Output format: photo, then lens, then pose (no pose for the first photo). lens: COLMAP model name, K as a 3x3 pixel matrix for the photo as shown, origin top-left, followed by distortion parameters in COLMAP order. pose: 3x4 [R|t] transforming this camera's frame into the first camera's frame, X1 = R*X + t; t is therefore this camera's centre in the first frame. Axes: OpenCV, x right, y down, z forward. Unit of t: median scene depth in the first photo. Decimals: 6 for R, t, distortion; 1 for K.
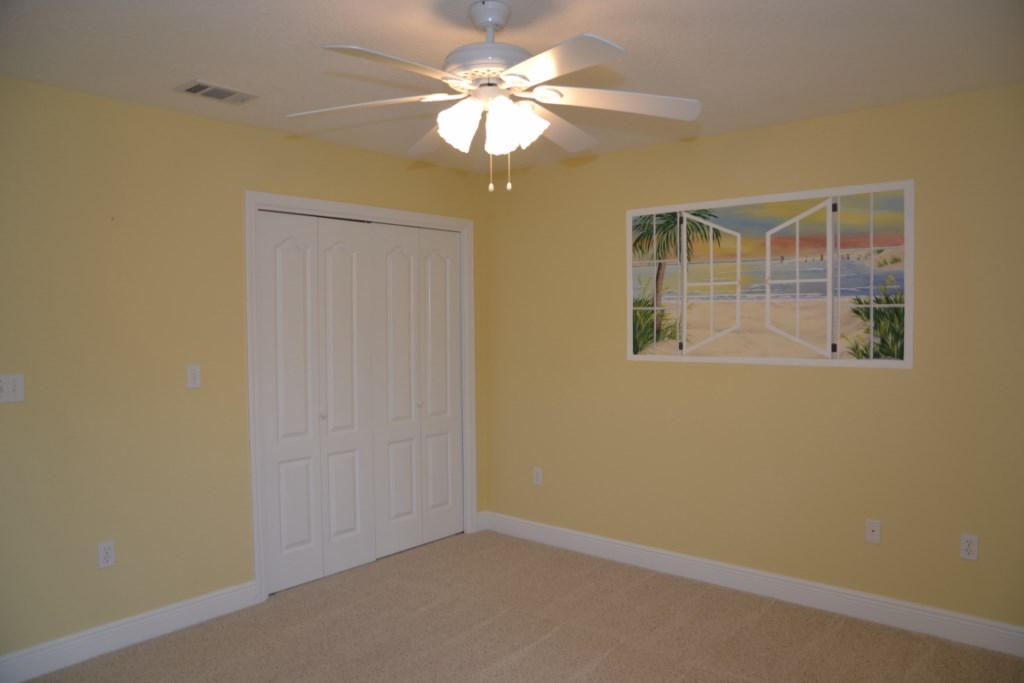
lens RADIAL K [[726.0, 0, 508.3], [0, 726.0, 342.8], [0, 0, 1]] dist [-0.116718, 0.090744]
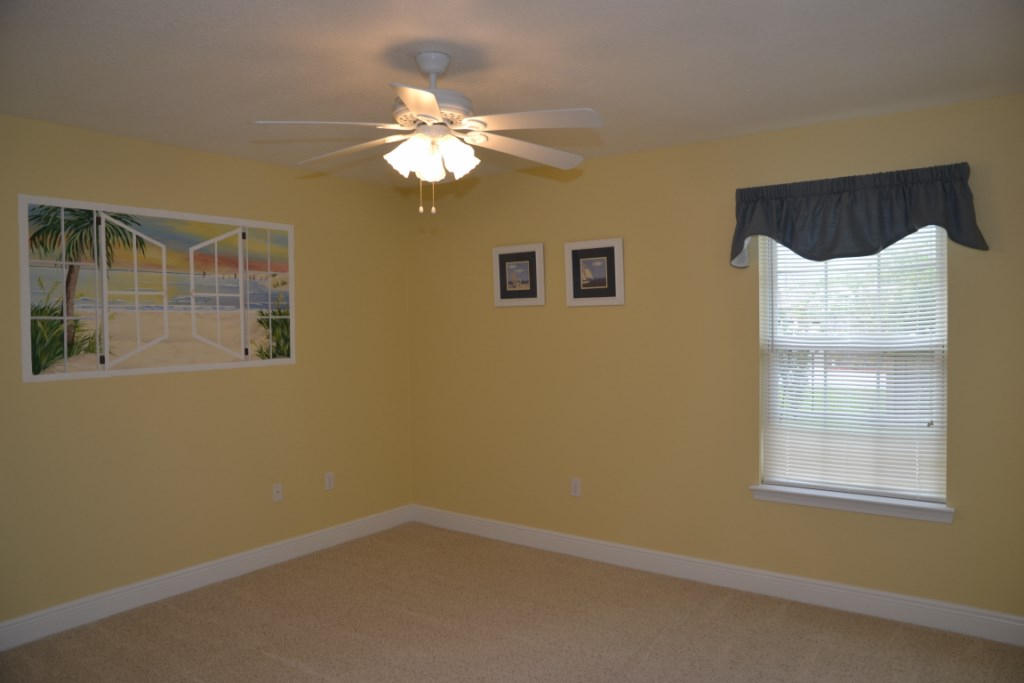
lens RADIAL K [[726.0, 0, 503.5], [0, 726.0, 334.6], [0, 0, 1]] dist [-0.116718, 0.090744]
pose [[-0.068502, -0.010961, 0.997591, -0.718997], [0.046235, 0.998830, 0.014149, -0.017341], [-0.996579, 0.047093, -0.067916, 0.592379]]
